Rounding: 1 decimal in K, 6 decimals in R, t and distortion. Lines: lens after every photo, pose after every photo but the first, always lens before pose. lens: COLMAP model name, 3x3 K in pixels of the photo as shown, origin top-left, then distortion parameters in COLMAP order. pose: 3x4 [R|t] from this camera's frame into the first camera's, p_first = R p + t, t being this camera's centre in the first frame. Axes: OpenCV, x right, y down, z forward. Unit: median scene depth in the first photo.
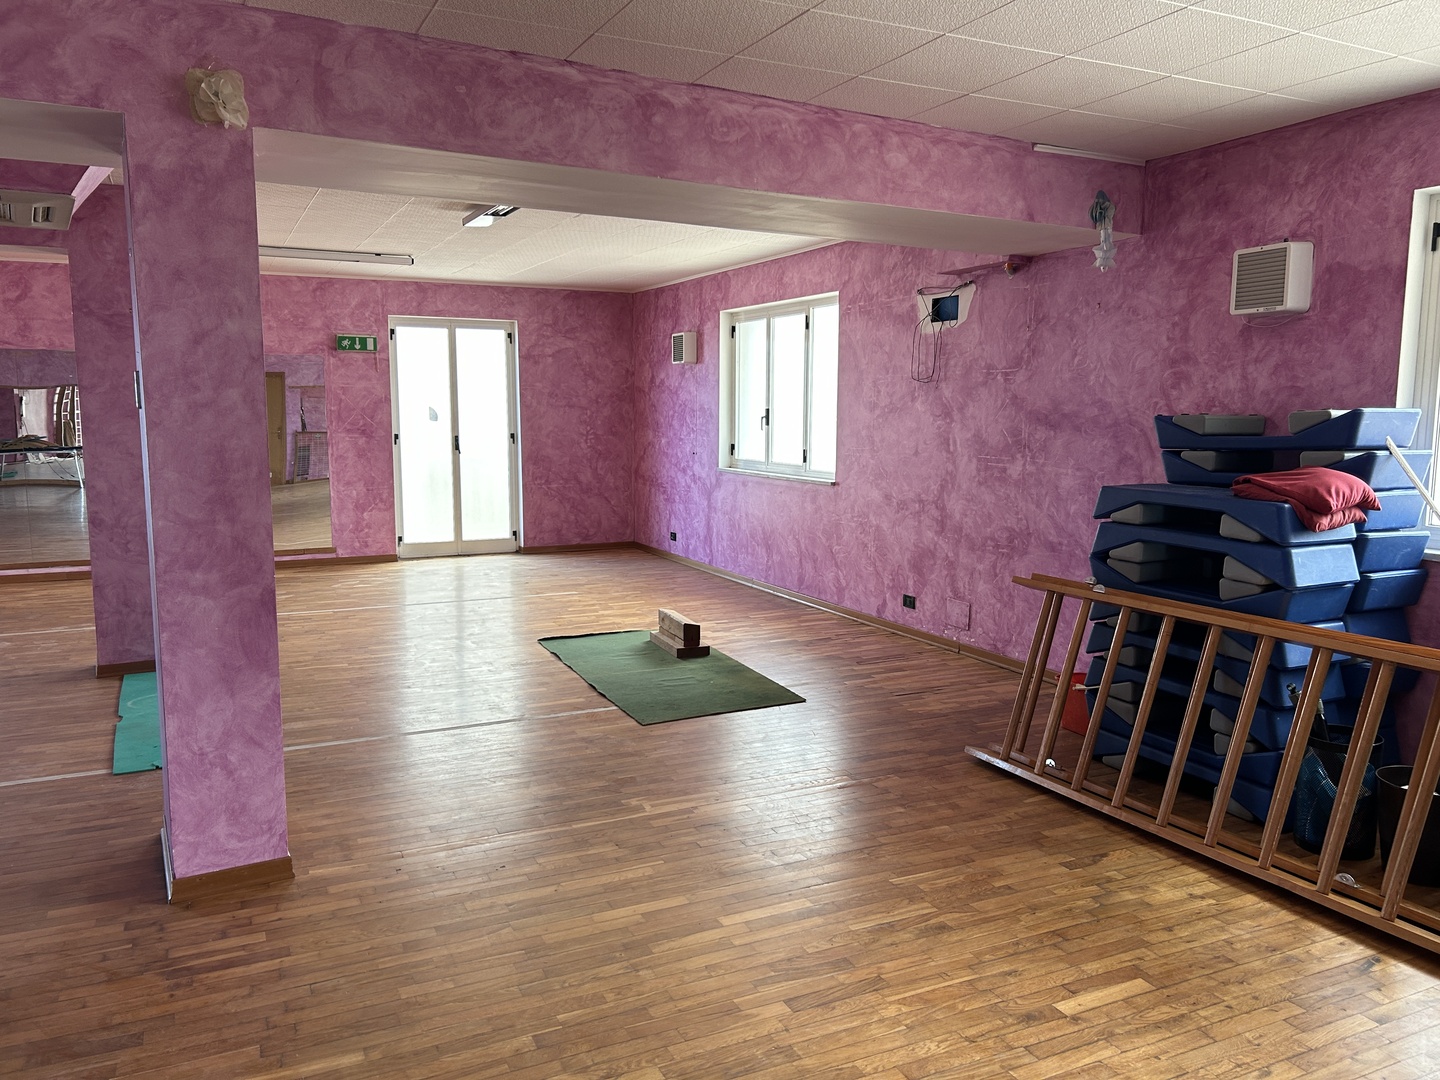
lens RADIAL K [[1083.4, 0, 714.7], [0, 1083.4, 543.6], [0, 0, 1]] dist [0.056402, -0.055139]
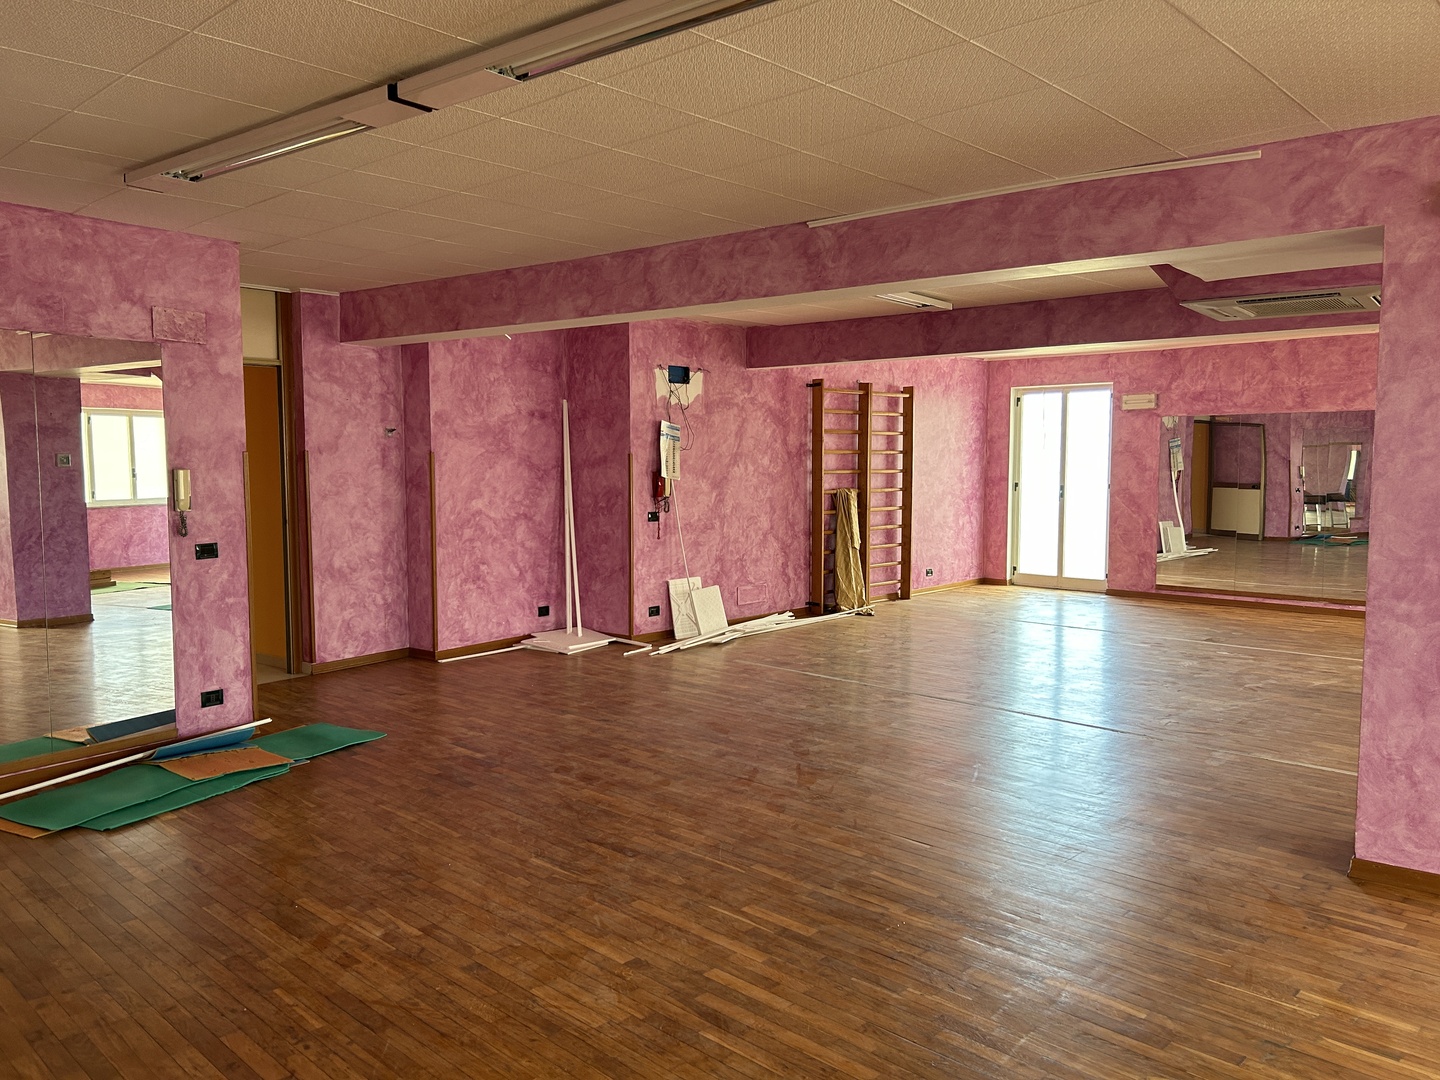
lens RADIAL K [[1083.4, 0, 722.0], [0, 1083.4, 540.2], [0, 0, 1]] dist [0.056402, -0.055139]
pose [[0.366447, 0.068890, -0.927885, 0.330288], [-0.117830, 0.992662, 0.027165, 0.013895], [0.922948, 0.099378, 0.371876, -0.103693]]
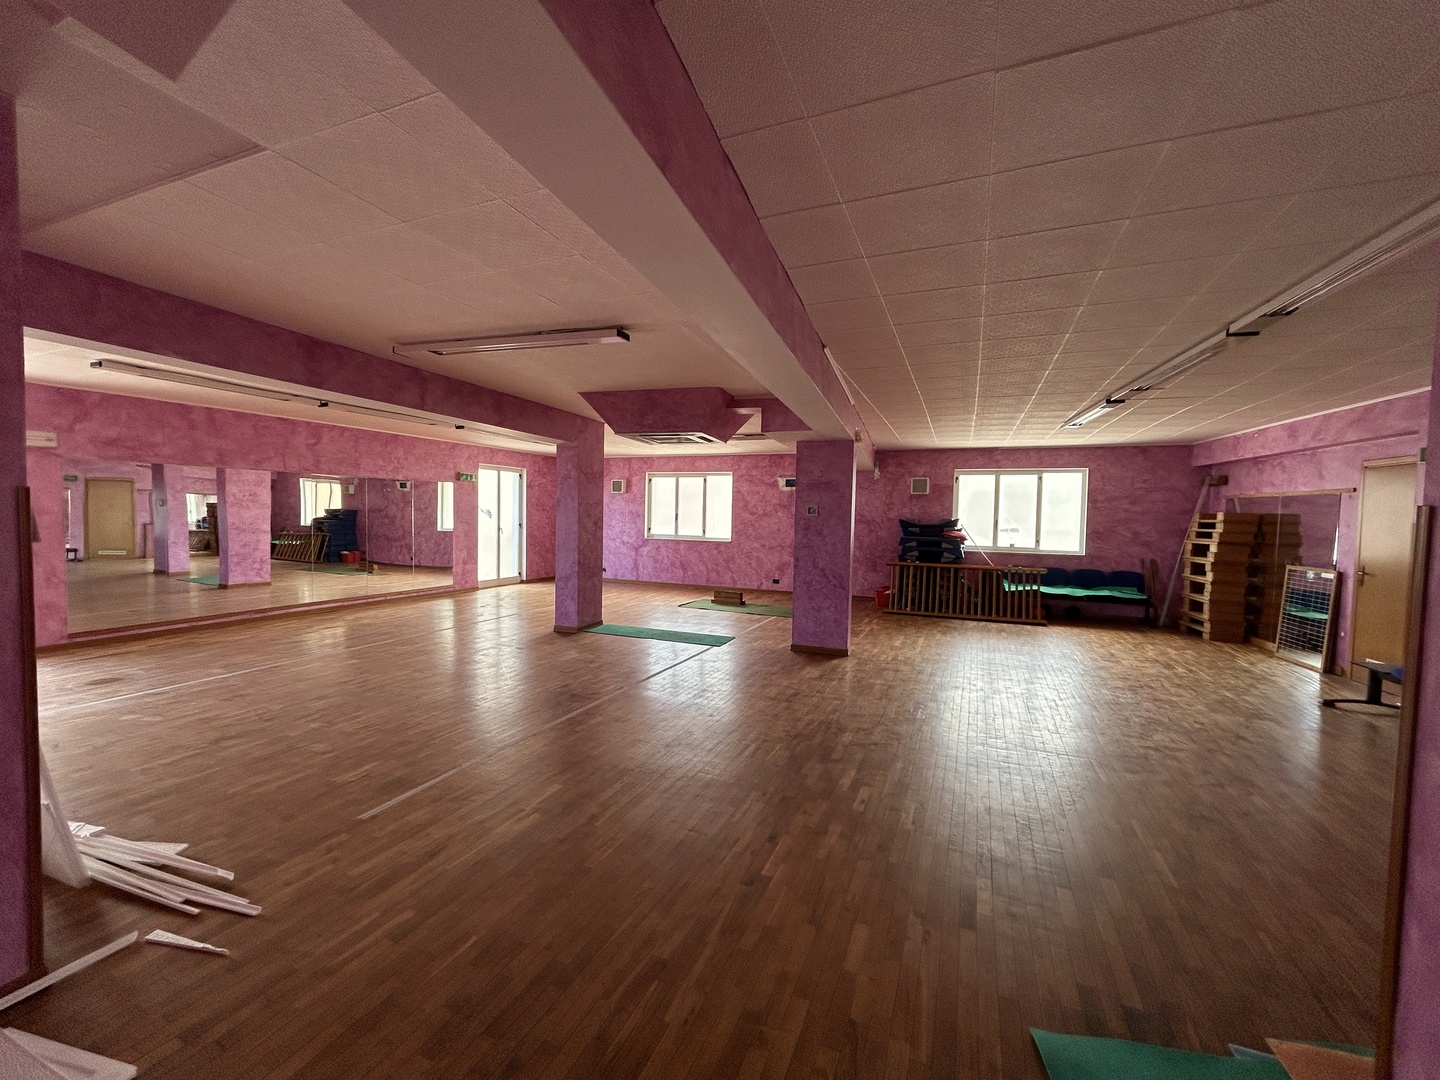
lens RADIAL K [[579.8, 0, 722.1], [0, 579.8, 539.0], [0, 0, 1]] dist [0.000500, 0.000636]
pose [[0.751014, -0.017760, 0.660047, -2.062785], [0.066817, 0.996551, -0.049210, 0.016733], [-0.656896, 0.081060, 0.749611, -0.158134]]
